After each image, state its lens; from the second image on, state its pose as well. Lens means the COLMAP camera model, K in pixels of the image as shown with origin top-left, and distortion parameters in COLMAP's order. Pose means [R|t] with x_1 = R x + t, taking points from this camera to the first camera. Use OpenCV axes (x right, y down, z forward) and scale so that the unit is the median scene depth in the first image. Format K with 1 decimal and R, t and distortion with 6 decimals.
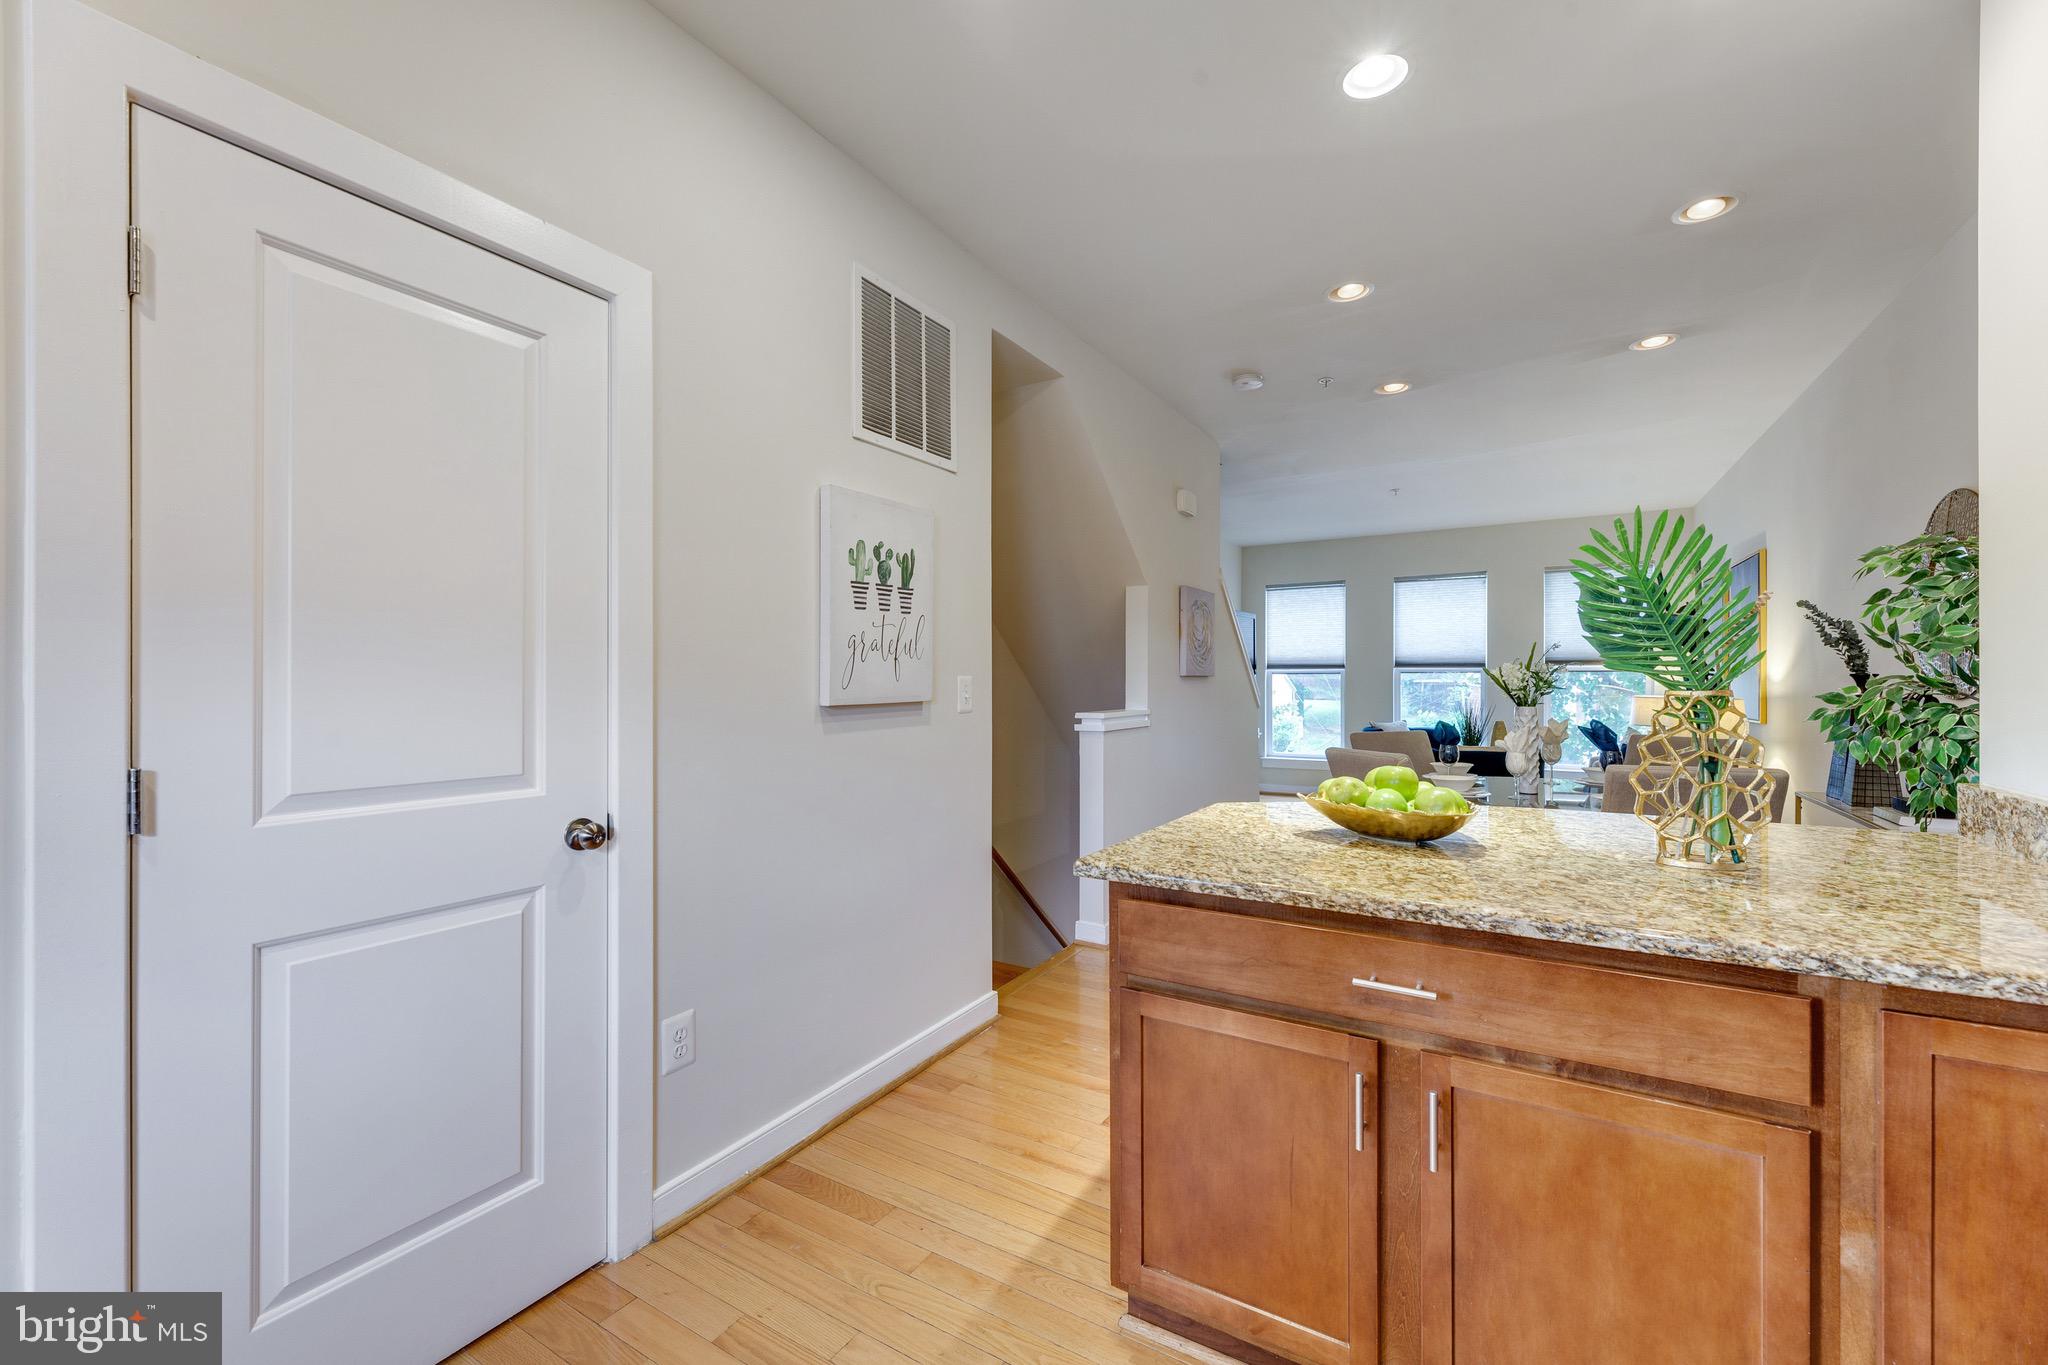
lens RADIAL K [[833.4, 0, 1005.2], [0, 833.4, 686.7], [0, 0, 1]] dist [0.000253, -0.000081]
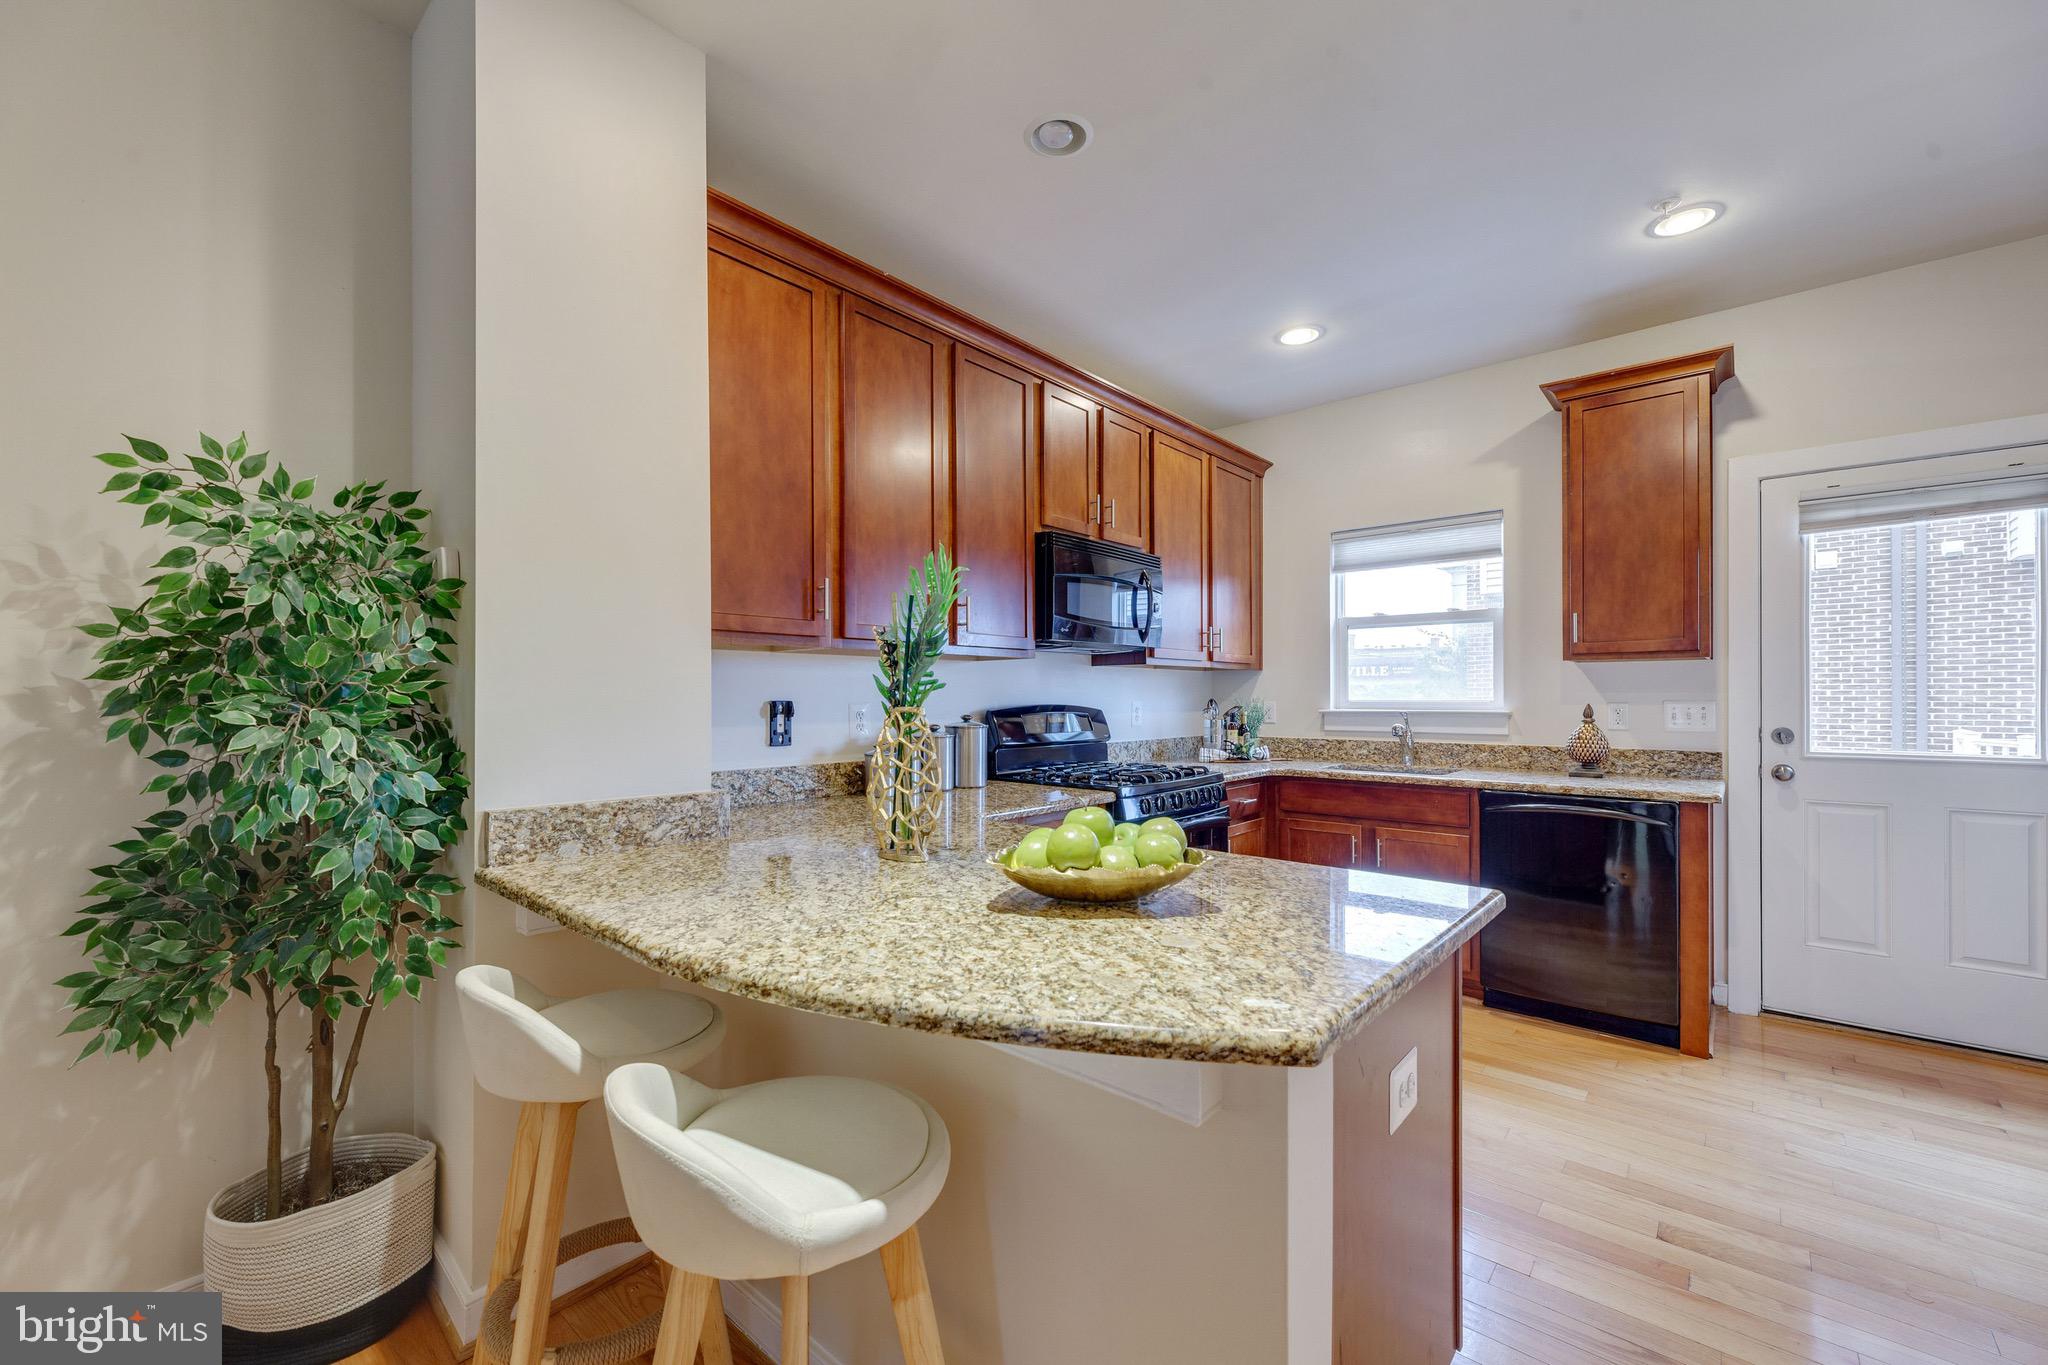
lens RADIAL K [[823.6, 0, 1021.5], [0, 823.6, 696.3], [0, 0, 1]] dist [-0.000143, 0.000043]
pose [[-0.986009, 0.005745, 0.166594, 0.284653], [0.006533, 0.999970, 0.004180, -0.008731], [-0.166565, 0.005210, -0.986017, 1.247977]]
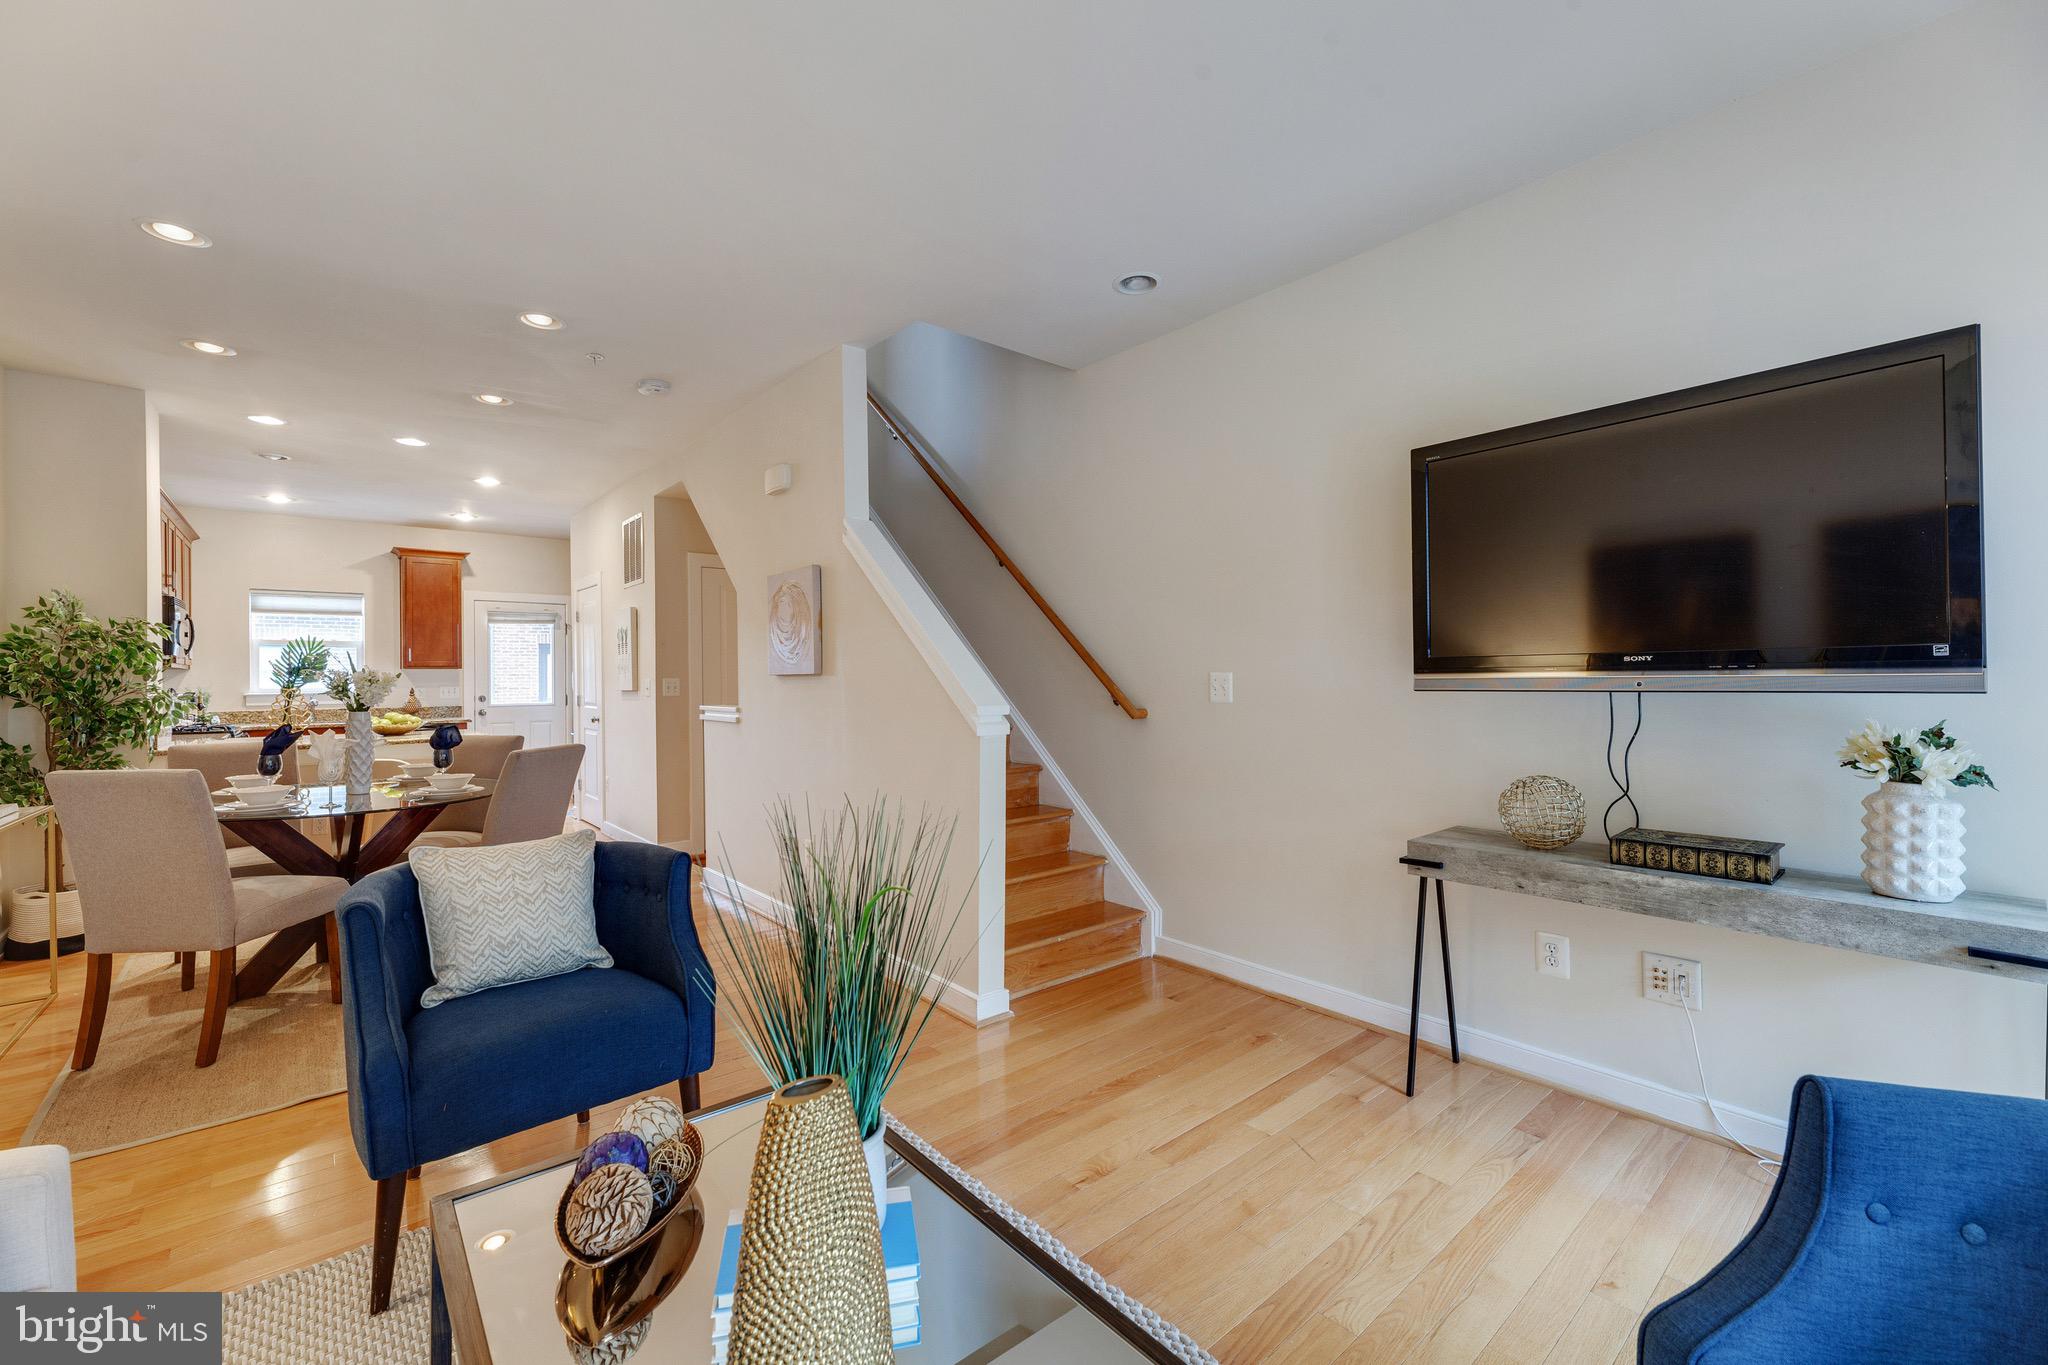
lens RADIAL K [[827.2, 0, 1013.2], [0, 827.2, 678.5], [0, 0, 1]] dist [-0.000050, 0.000028]
pose [[-0.313144, 0.007428, -0.949677, 1.885876], [0.004505, 0.999970, 0.006336, -0.028414], [0.949695, -0.002294, -0.313168, 2.934698]]
